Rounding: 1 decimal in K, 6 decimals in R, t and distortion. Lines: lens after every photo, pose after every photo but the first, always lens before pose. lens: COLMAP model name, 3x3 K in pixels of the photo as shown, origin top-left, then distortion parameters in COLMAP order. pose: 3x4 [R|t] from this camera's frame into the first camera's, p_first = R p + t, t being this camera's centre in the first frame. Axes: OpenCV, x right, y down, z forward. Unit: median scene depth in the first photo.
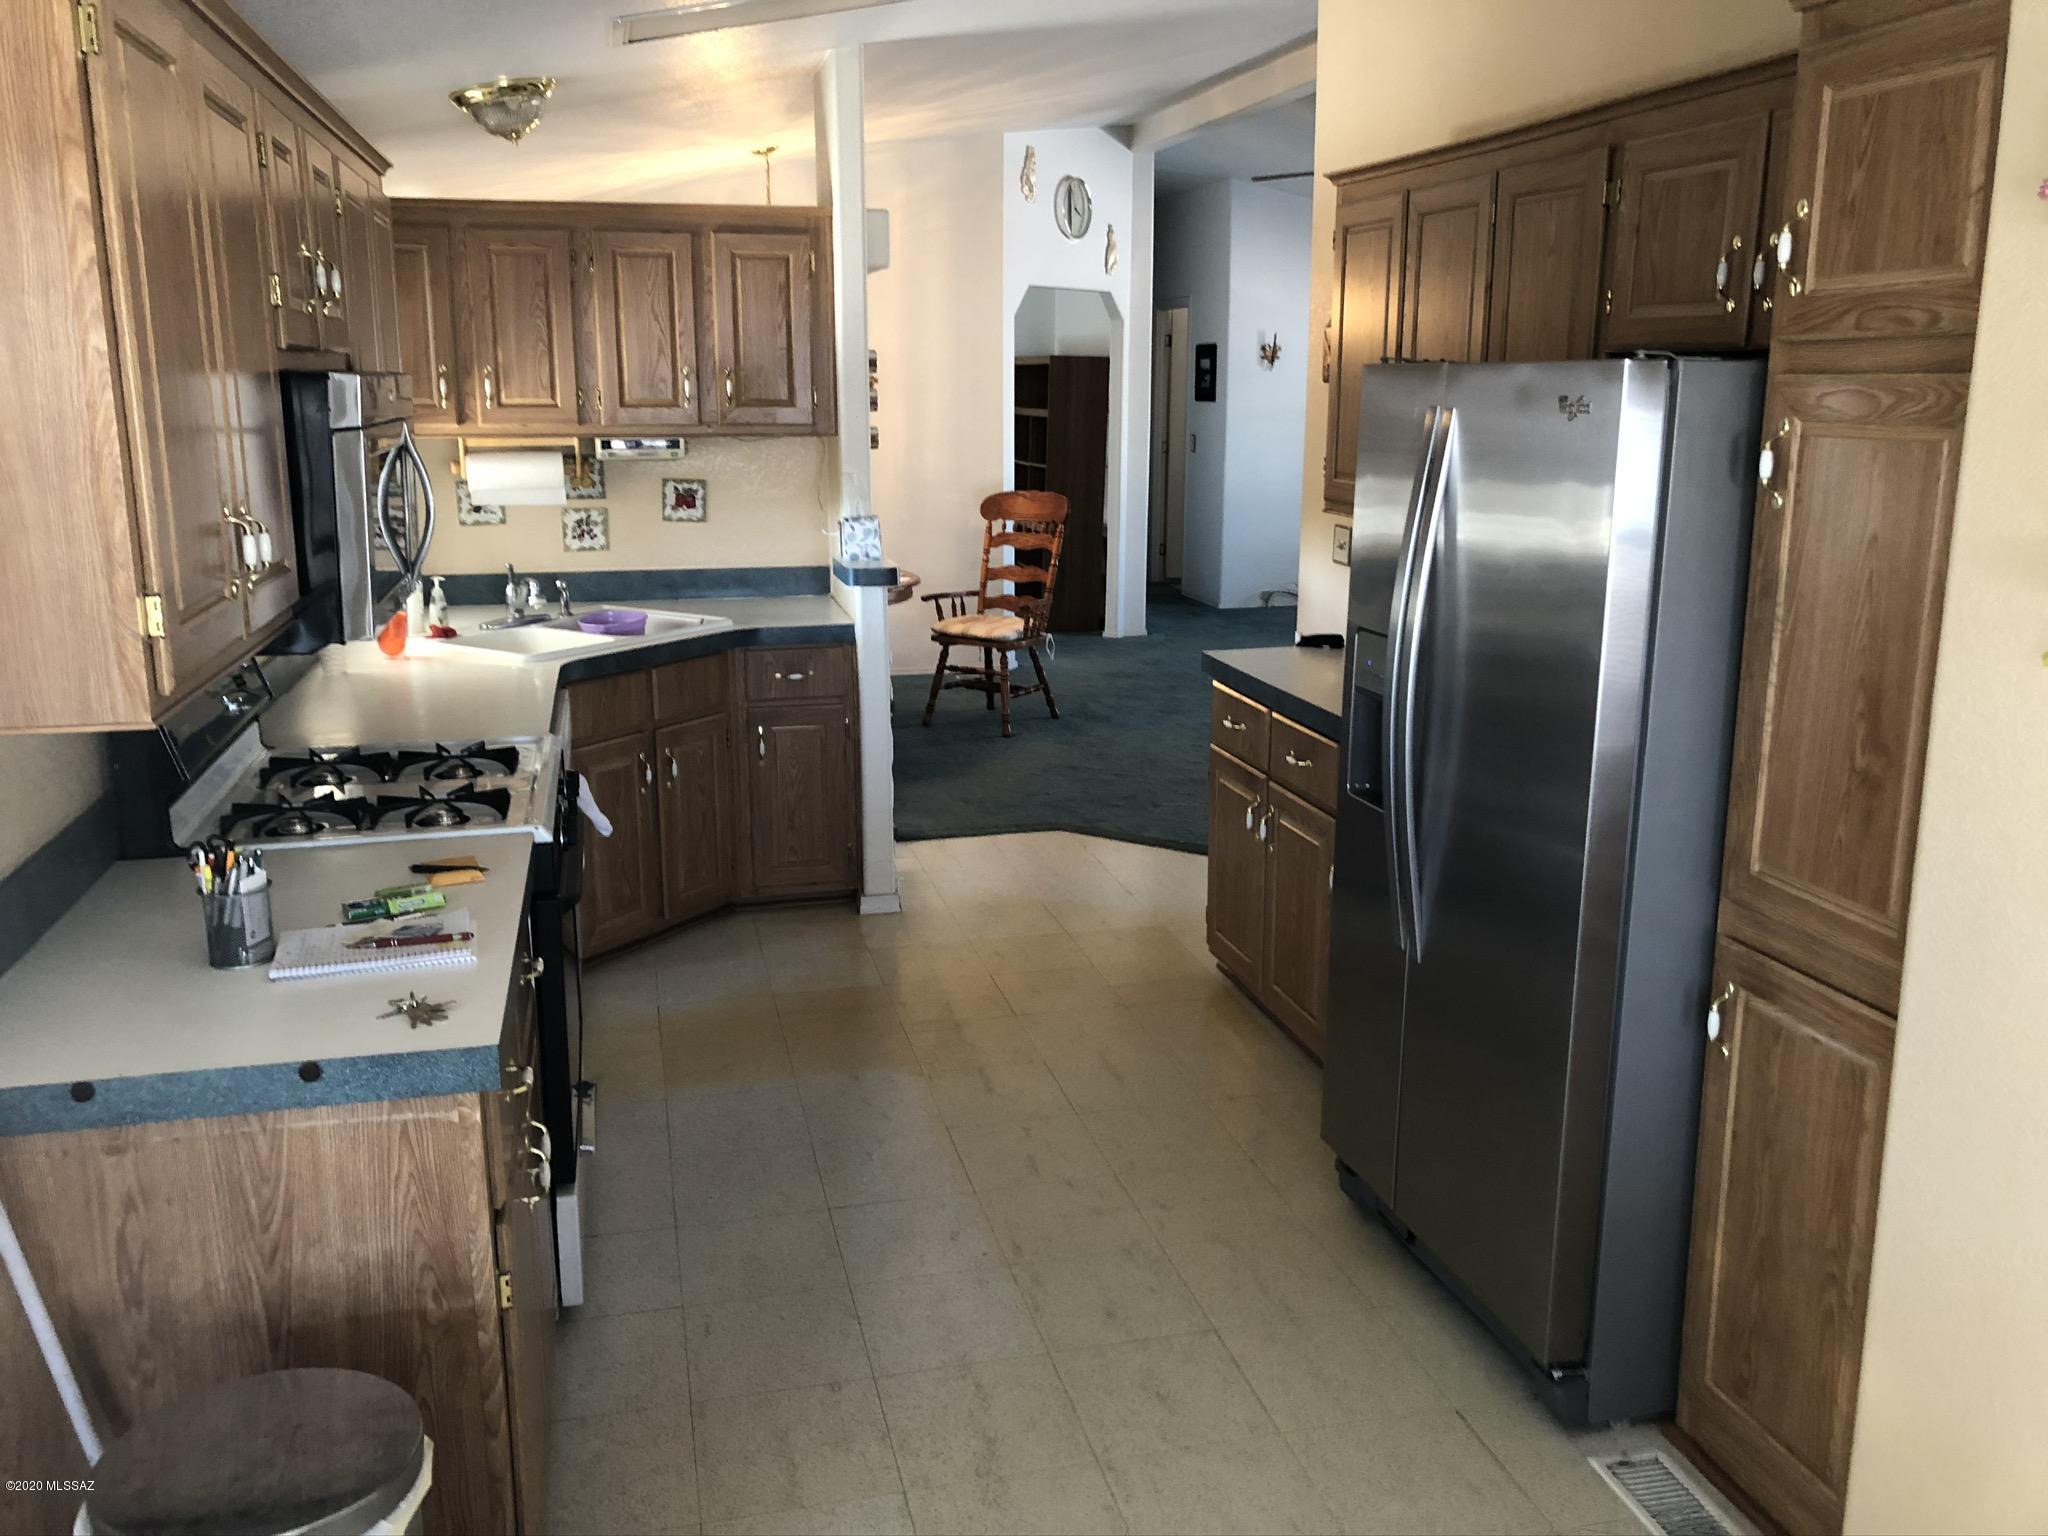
lens RADIAL K [[1664.1, 0, 1016.3], [0, 1664.1, 769.1], [0, 0, 1]] dist [0.010335, -0.016854]
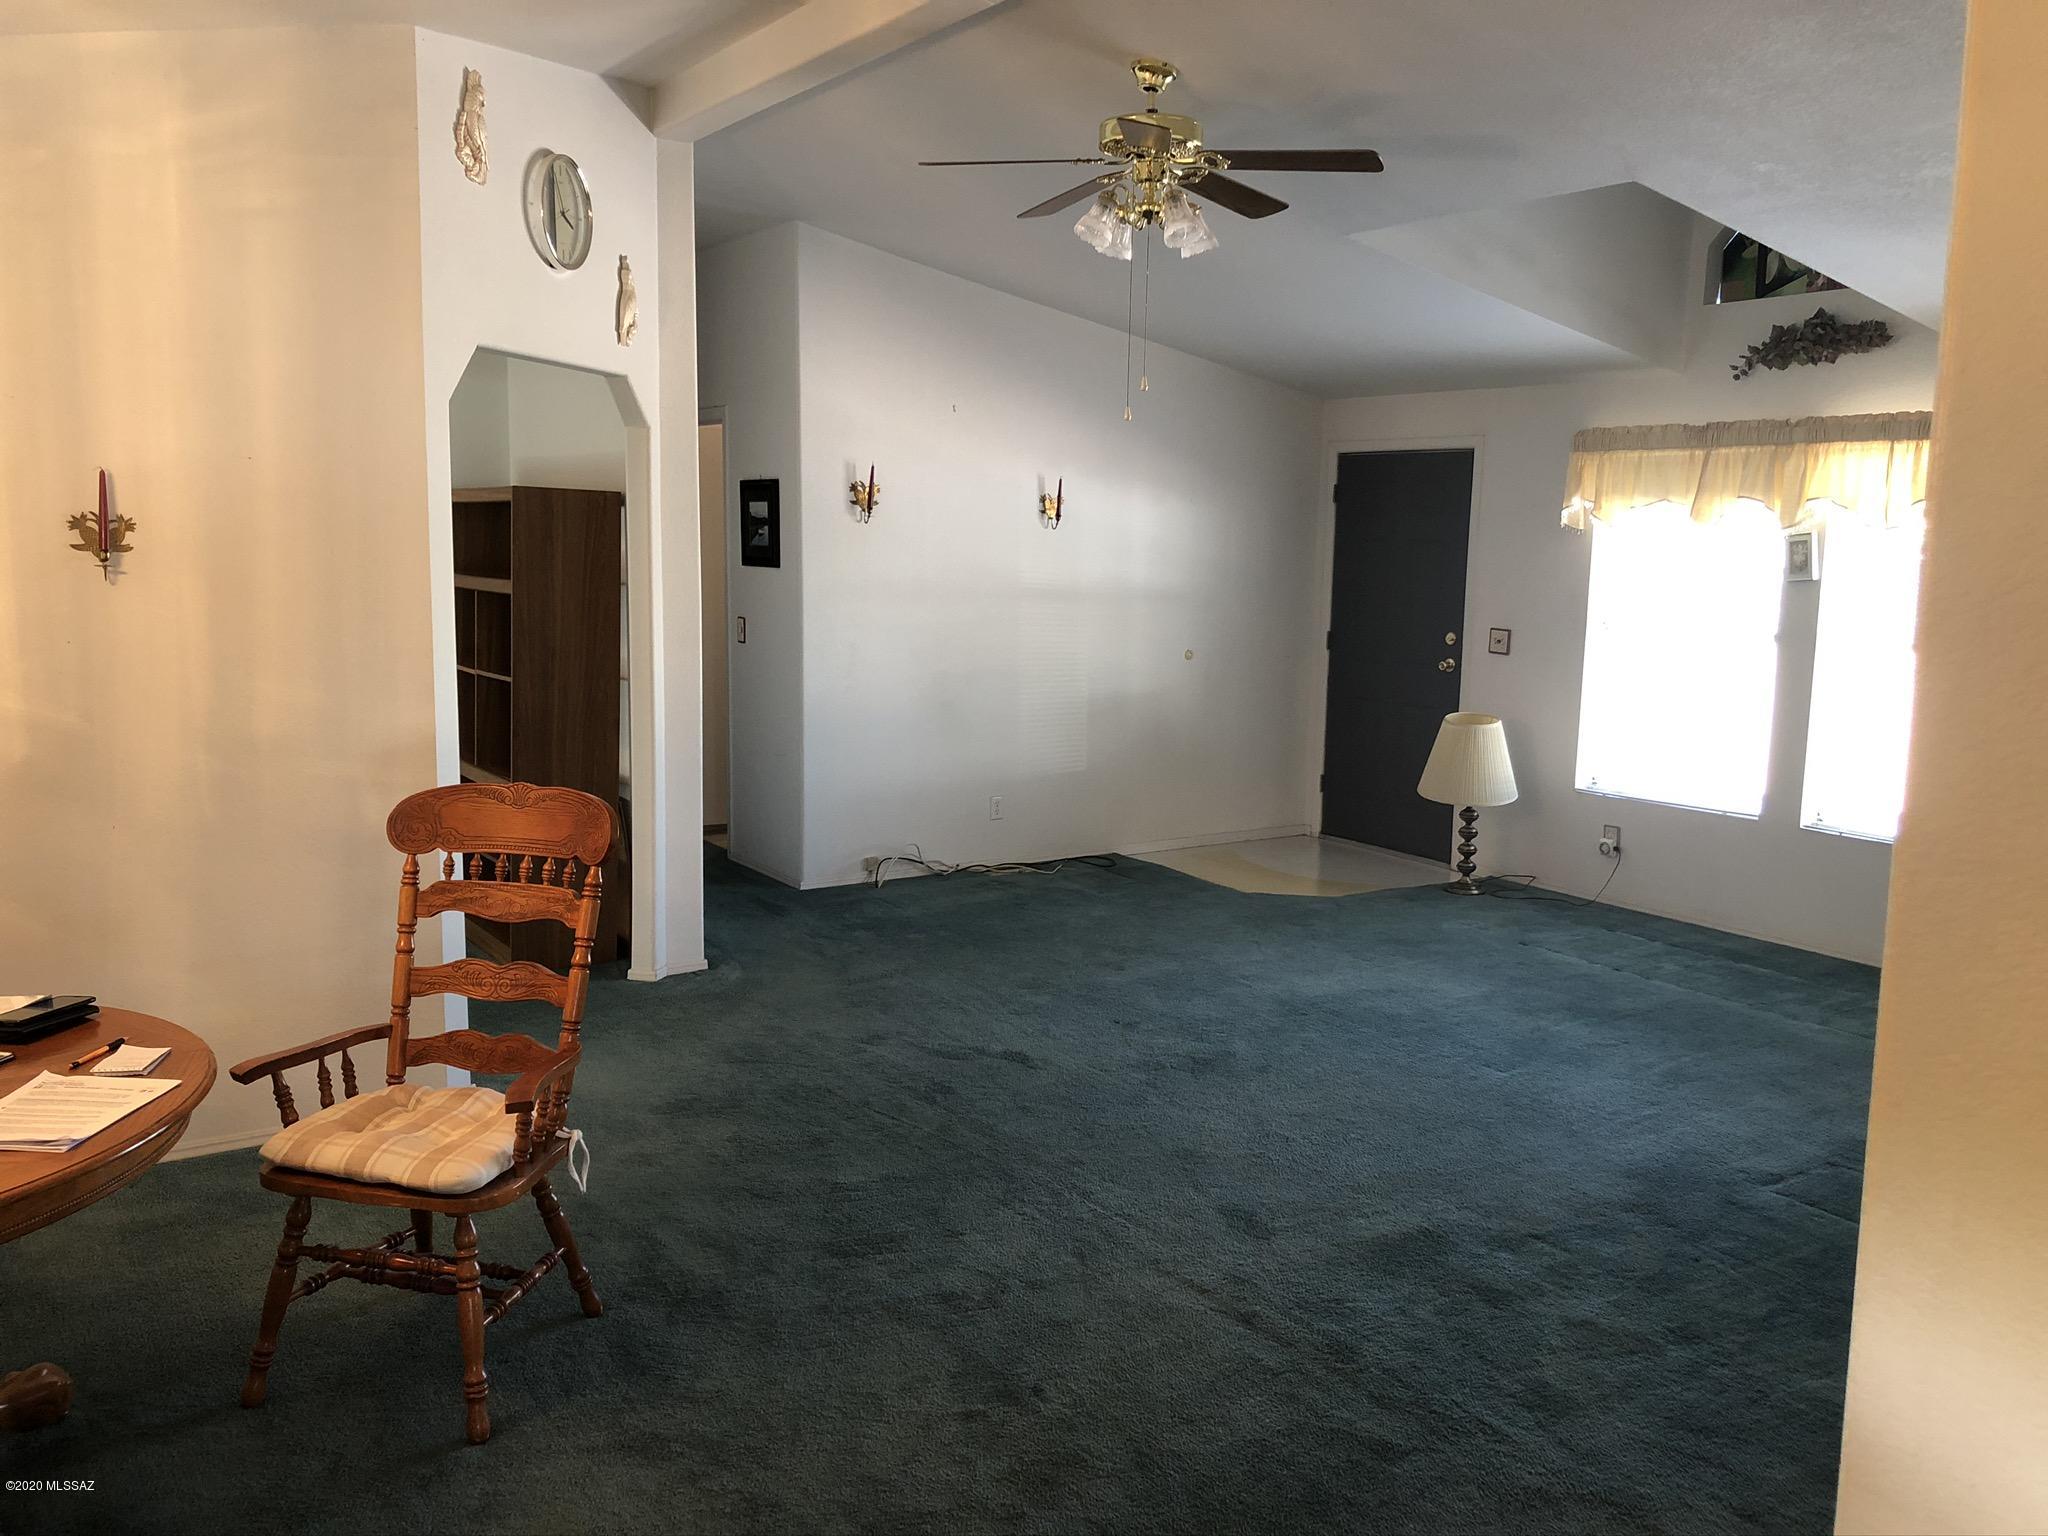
lens RADIAL K [[1664.1, 0, 1040.3], [0, 1664.1, 773.9], [0, 0, 1]] dist [0.010335, -0.016854]
pose [[0.939545, -0.031518, 0.340972, -0.008341], [0.061365, 0.995133, -0.077106, -0.108384], [-0.336882, 0.093368, 0.936906, 0.469473]]
